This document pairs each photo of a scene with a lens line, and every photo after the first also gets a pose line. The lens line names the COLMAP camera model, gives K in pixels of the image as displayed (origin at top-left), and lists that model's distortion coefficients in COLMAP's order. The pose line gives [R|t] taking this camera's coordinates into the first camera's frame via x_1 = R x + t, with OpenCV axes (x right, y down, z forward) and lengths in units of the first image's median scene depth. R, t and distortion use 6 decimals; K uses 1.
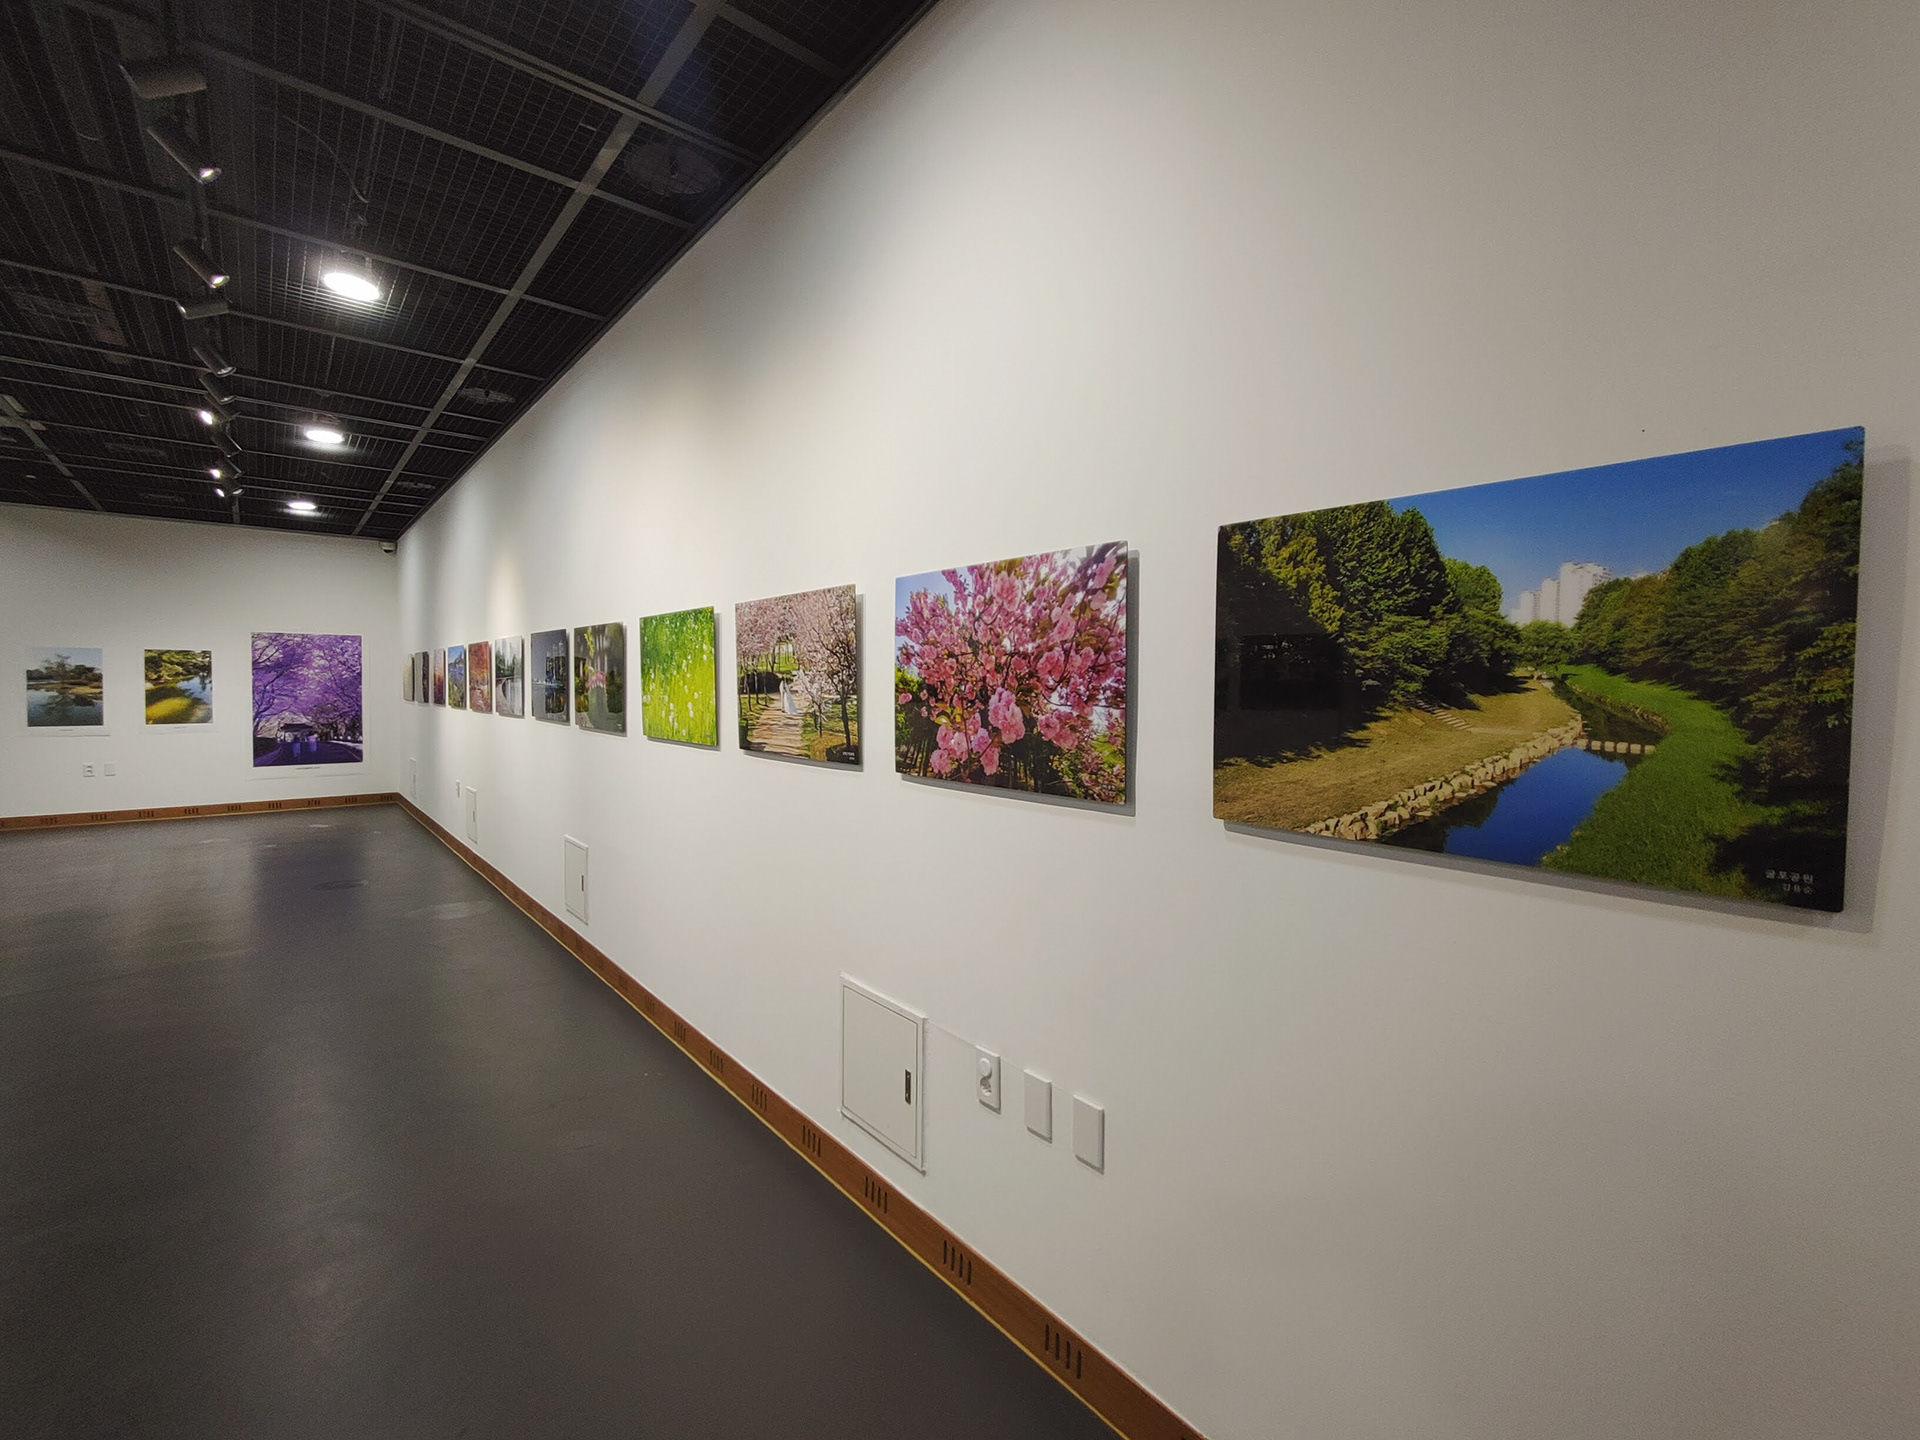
lens RADIAL K [[833.0, 0, 960.5], [0, 833.0, 712.3], [0, 0, 1]] dist [-0.000871, 0.001669]
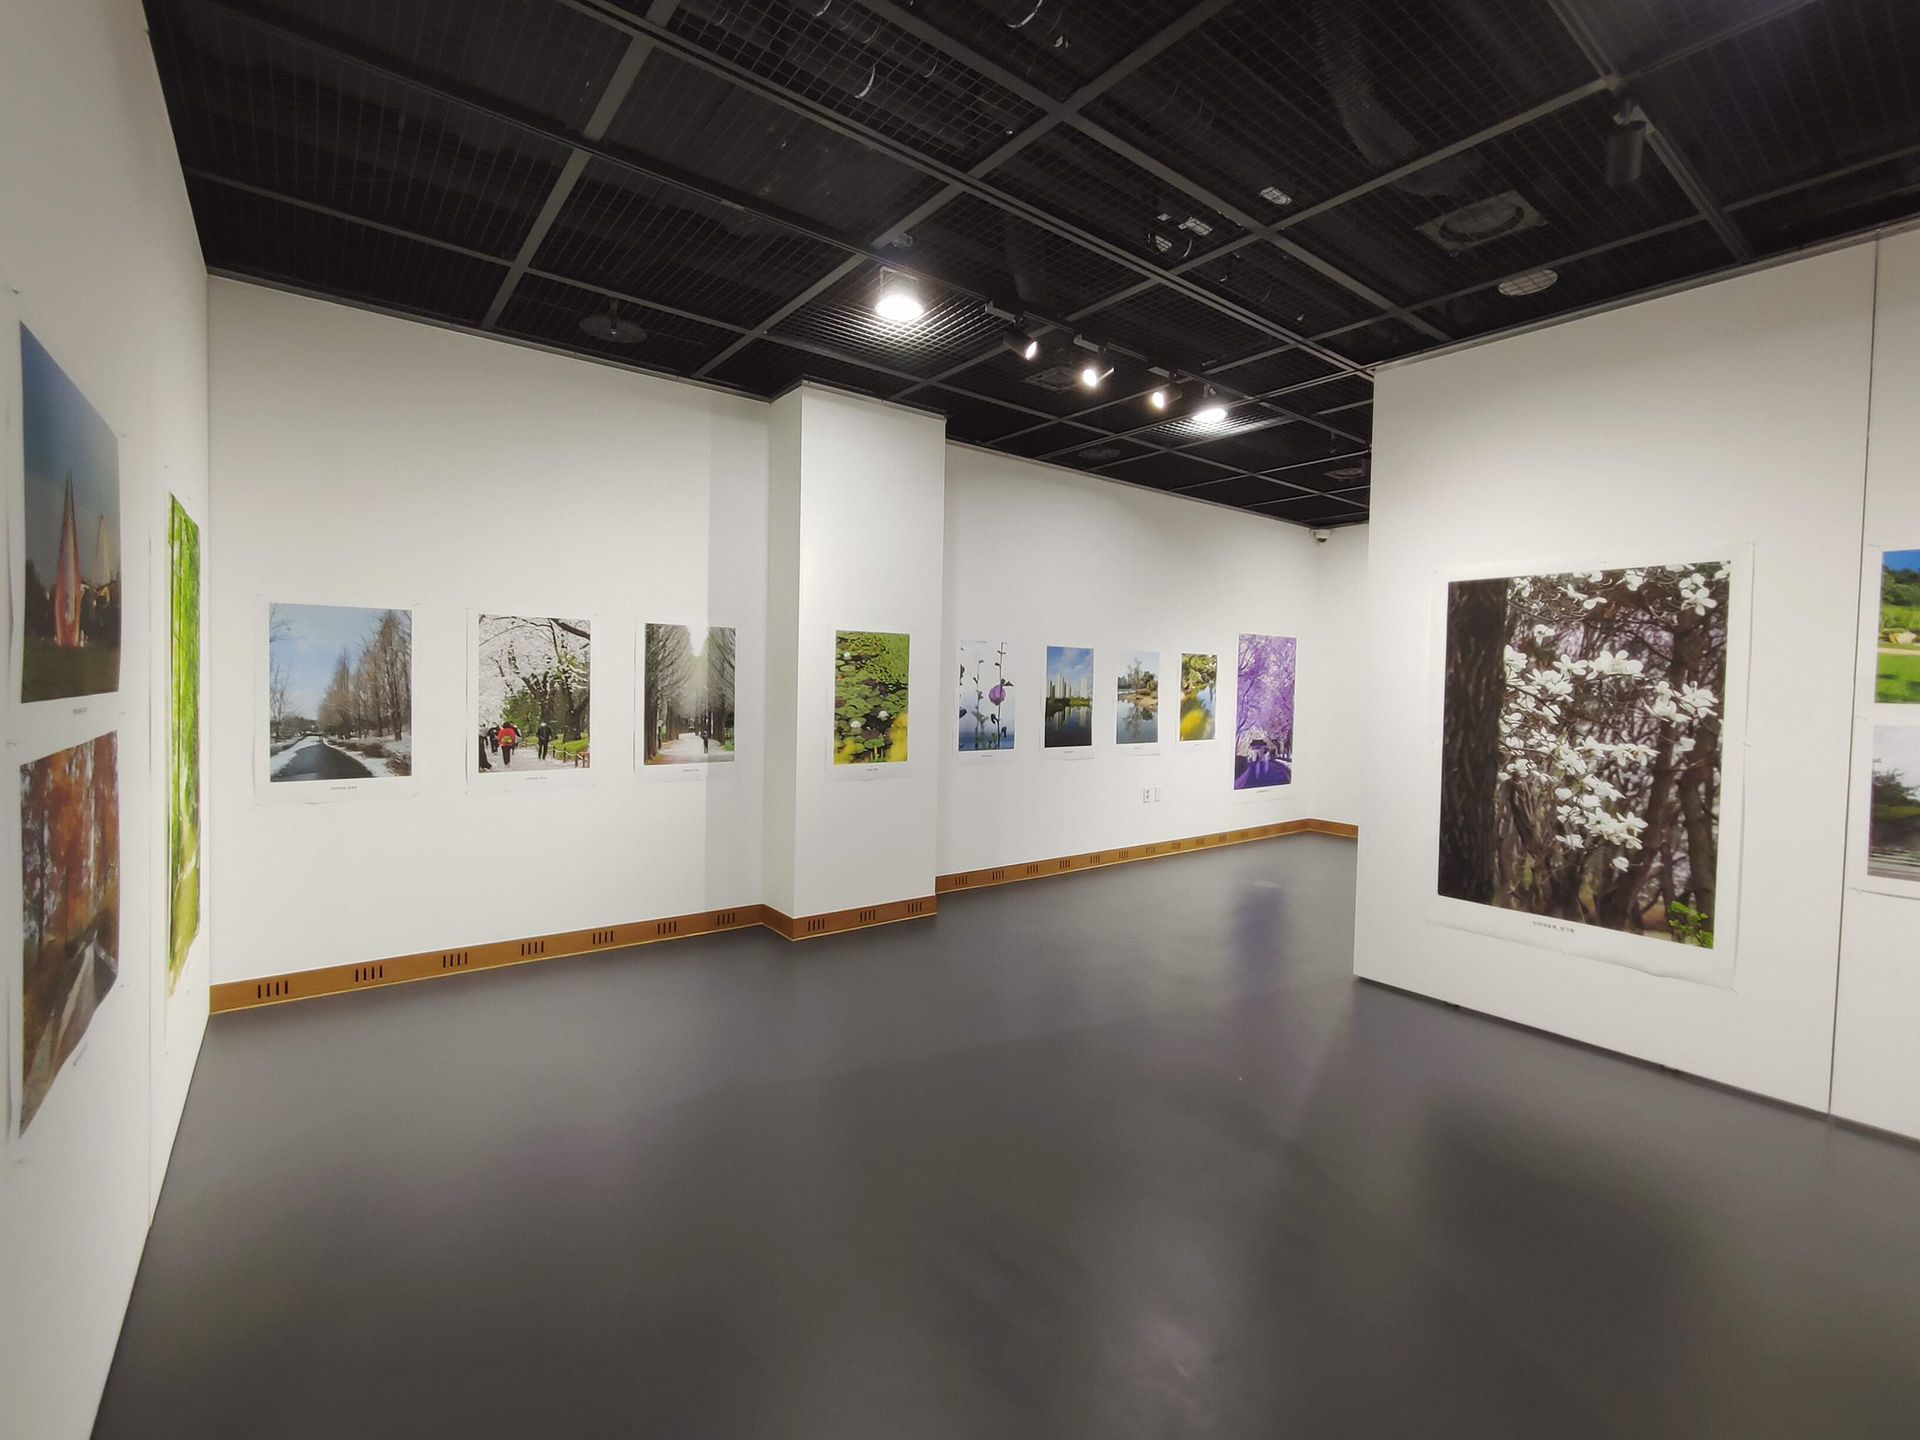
lens RADIAL K [[833.0, 0, 968.5], [0, 833.0, 716.9], [0, 0, 1]] dist [-0.000871, 0.001669]
pose [[0.999427, 0.002173, -0.033772, -1.438760], [-0.002229, 0.999996, -0.001607, -0.010432], [0.033768, 0.001681, 0.999428, 0.173641]]
